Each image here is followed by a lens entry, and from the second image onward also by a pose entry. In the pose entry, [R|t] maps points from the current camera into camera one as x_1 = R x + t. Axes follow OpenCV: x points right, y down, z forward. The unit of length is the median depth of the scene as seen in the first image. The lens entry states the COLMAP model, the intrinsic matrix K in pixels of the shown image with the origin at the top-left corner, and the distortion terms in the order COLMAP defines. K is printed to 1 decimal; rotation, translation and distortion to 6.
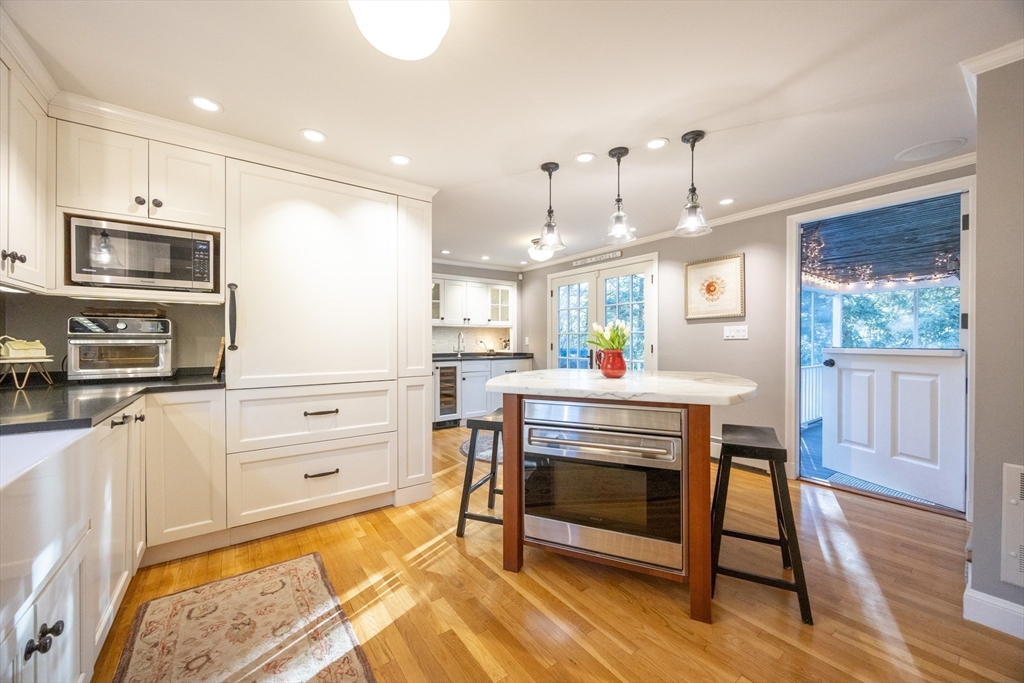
lens RADIAL K [[390.8, 0, 516.8], [0, 390.8, 341.9], [0, 0, 1]] dist [-0.000910, -0.000279]
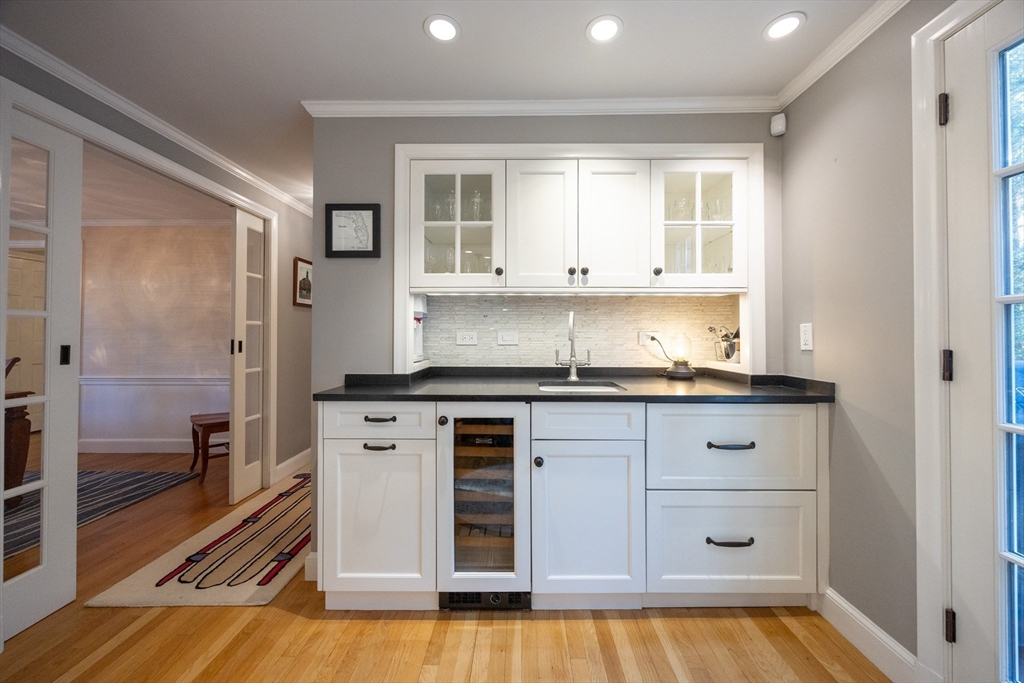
lens RADIAL K [[397.0, 0, 514.7], [0, 397.0, 326.5], [0, 0, 1]] dist [0.000723, 0.000093]
pose [[0.796200, -0.009275, -0.604962, 0.052128], [-0.003700, 0.999789, -0.020198, -0.004493], [0.605022, 0.018321, 0.795998, 1.044533]]
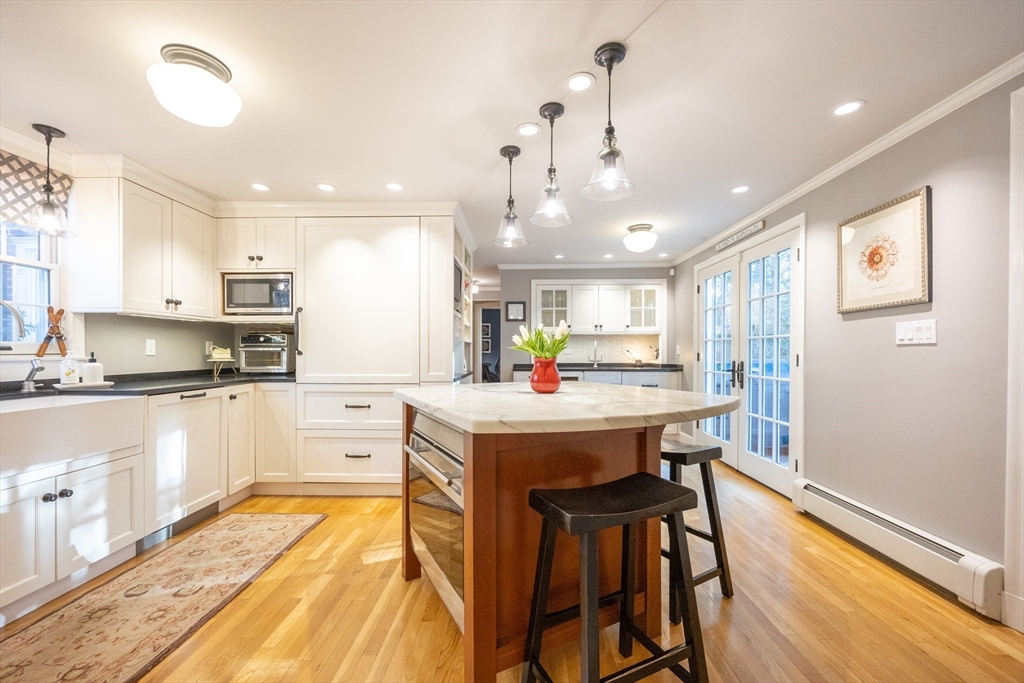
lens RADIAL K [[406.9, 0, 510.9], [0, 406.9, 354.1], [0, 0, 1]] dist [-0.002304, -0.000153]
pose [[0.791203, 0.004431, -0.611537, 0.439219], [-0.001830, 0.999986, 0.004877, 0.005123], [0.611550, -0.002739, 0.791201, 0.181531]]
